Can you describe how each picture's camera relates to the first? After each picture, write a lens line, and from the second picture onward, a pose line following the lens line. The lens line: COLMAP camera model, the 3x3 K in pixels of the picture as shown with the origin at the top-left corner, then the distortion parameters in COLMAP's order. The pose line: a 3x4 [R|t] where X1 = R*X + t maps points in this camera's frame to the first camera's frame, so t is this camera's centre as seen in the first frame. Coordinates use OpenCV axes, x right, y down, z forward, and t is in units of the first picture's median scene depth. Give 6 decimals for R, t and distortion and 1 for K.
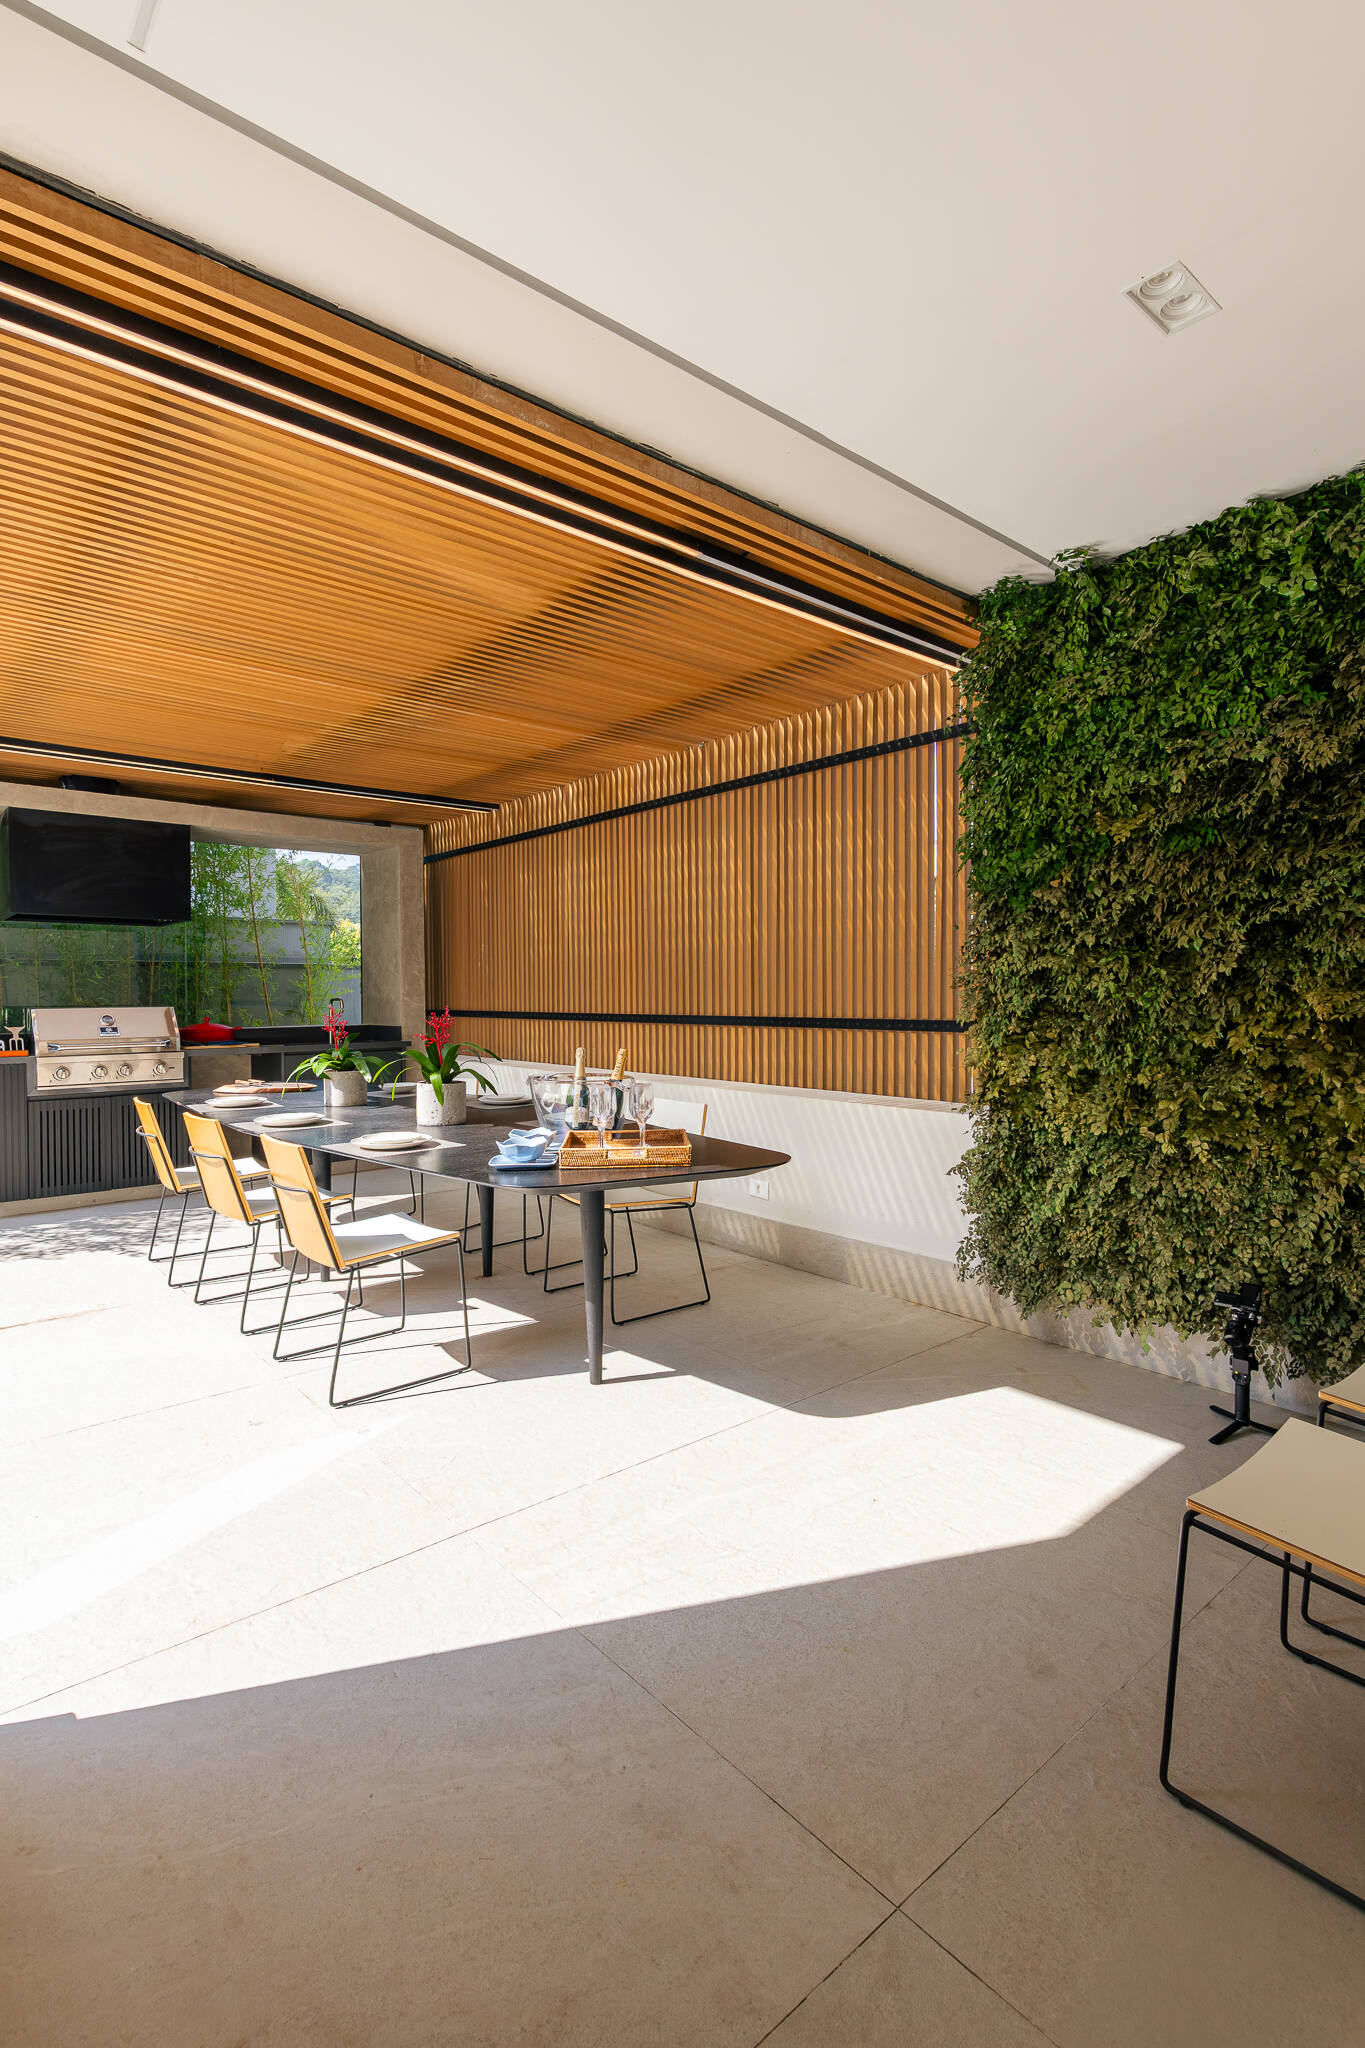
lens RADIAL K [[975.4, 0, 654.7], [0, 975.4, 991.5], [0, 0, 1]] dist [-0.002606, 0.000141]
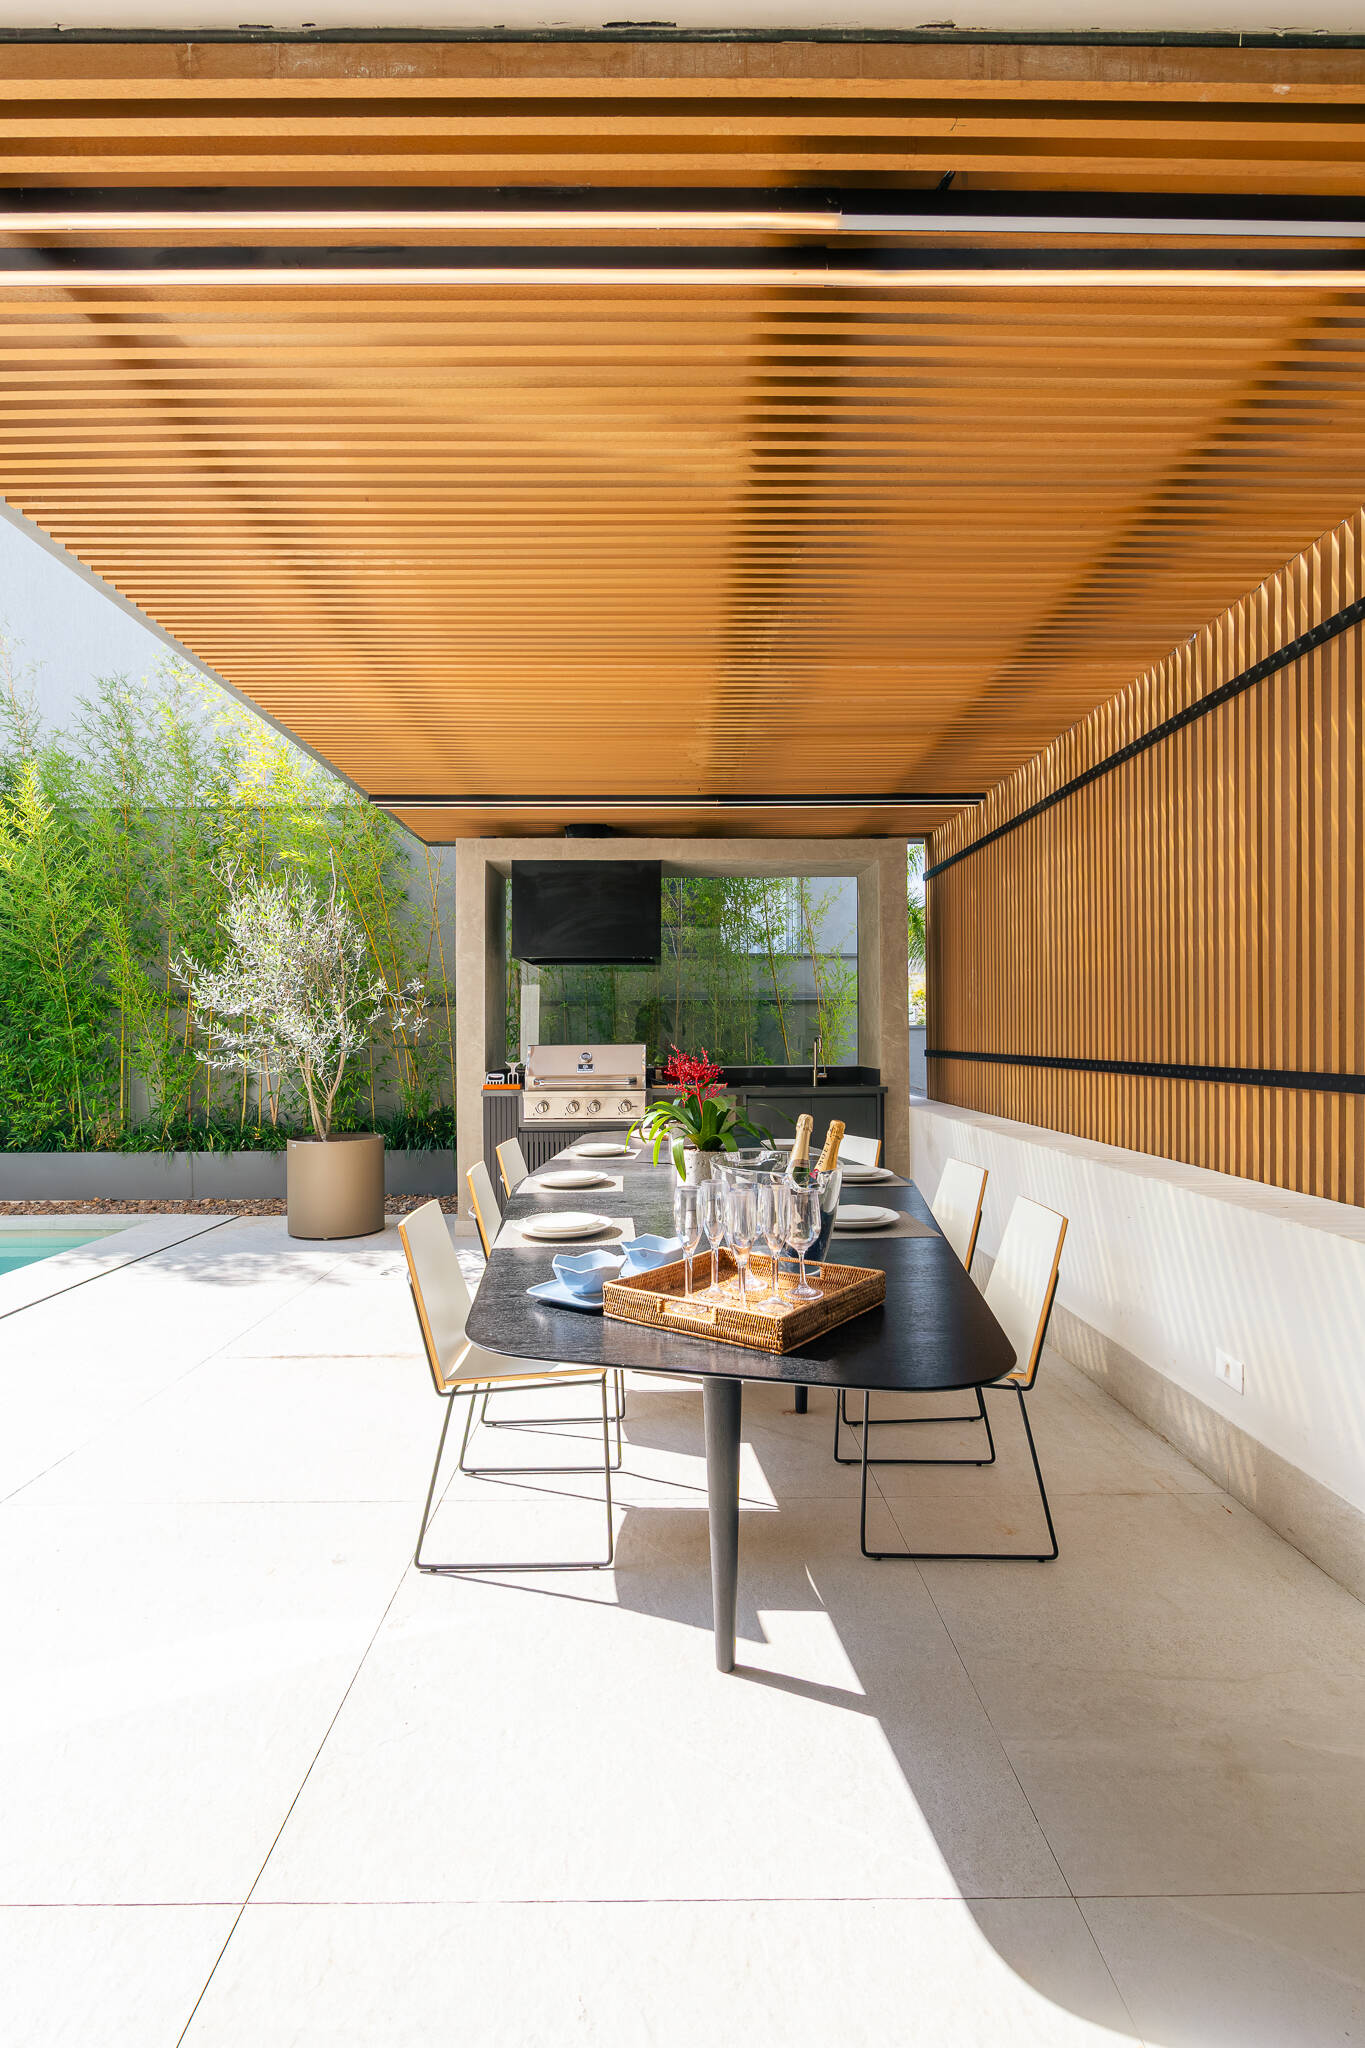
lens RADIAL K [[968.6, 0, 677.8], [0, 968.6, 1029.0], [0, 0, 1]] dist [-0.007836, 0.000943]
pose [[0.784909, -0.002853, -0.619605, 0.176729], [0.003450, 0.999994, -0.000234, 0.000030], [0.619602, -0.001954, 0.784914, 0.304131]]
